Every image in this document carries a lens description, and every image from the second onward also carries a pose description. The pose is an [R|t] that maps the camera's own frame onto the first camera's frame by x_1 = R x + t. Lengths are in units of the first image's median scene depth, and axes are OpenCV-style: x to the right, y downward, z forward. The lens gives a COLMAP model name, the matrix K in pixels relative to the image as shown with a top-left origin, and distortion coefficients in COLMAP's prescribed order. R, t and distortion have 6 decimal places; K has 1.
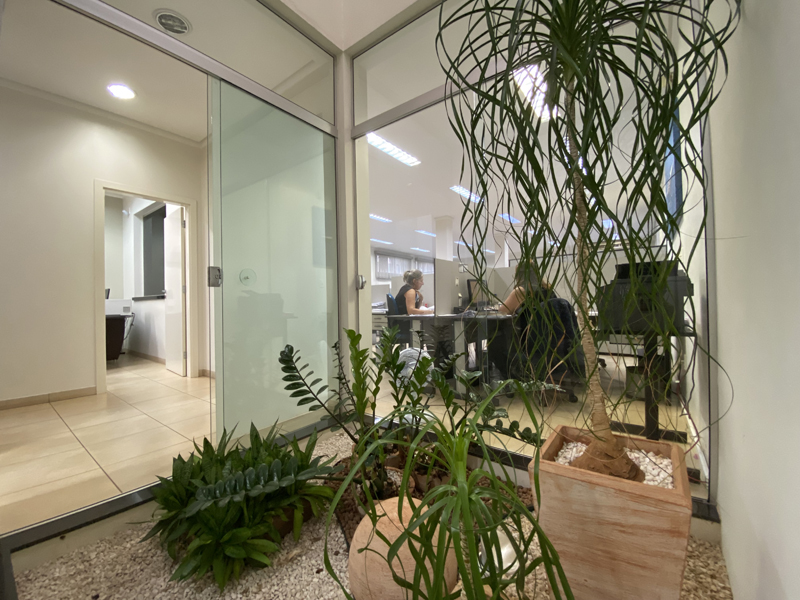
lens RADIAL K [[329.4, 0, 401.7], [0, 329.4, 302.0], [0, 0, 1]] dist [0.001822, -0.010482]
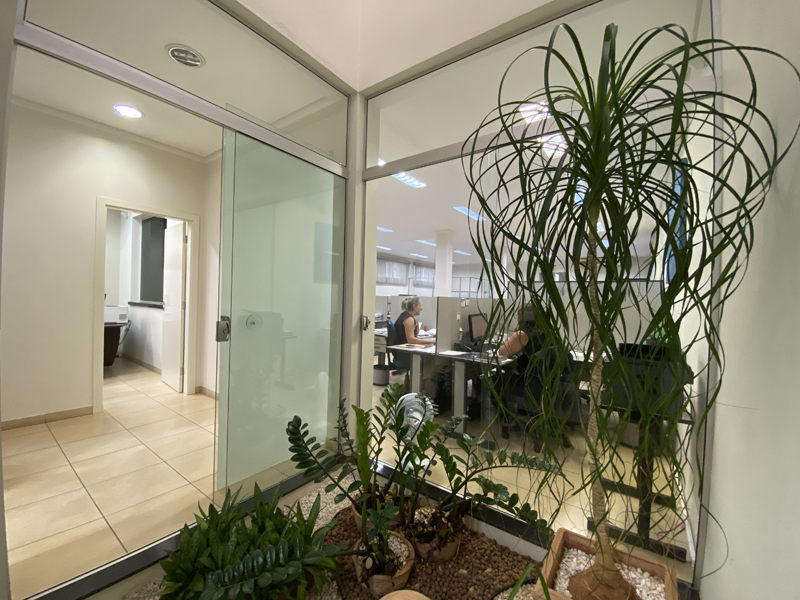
lens RADIAL K [[329.4, 0, 400.7], [0, 329.4, 297.6], [0, 0, 1]] dist [0.001822, -0.010482]
pose [[0.998729, 0.047371, 0.017236, -0.037054], [-0.047662, 0.998721, 0.016867, -0.164449], [-0.016415, -0.017667, 0.999709, -0.005787]]
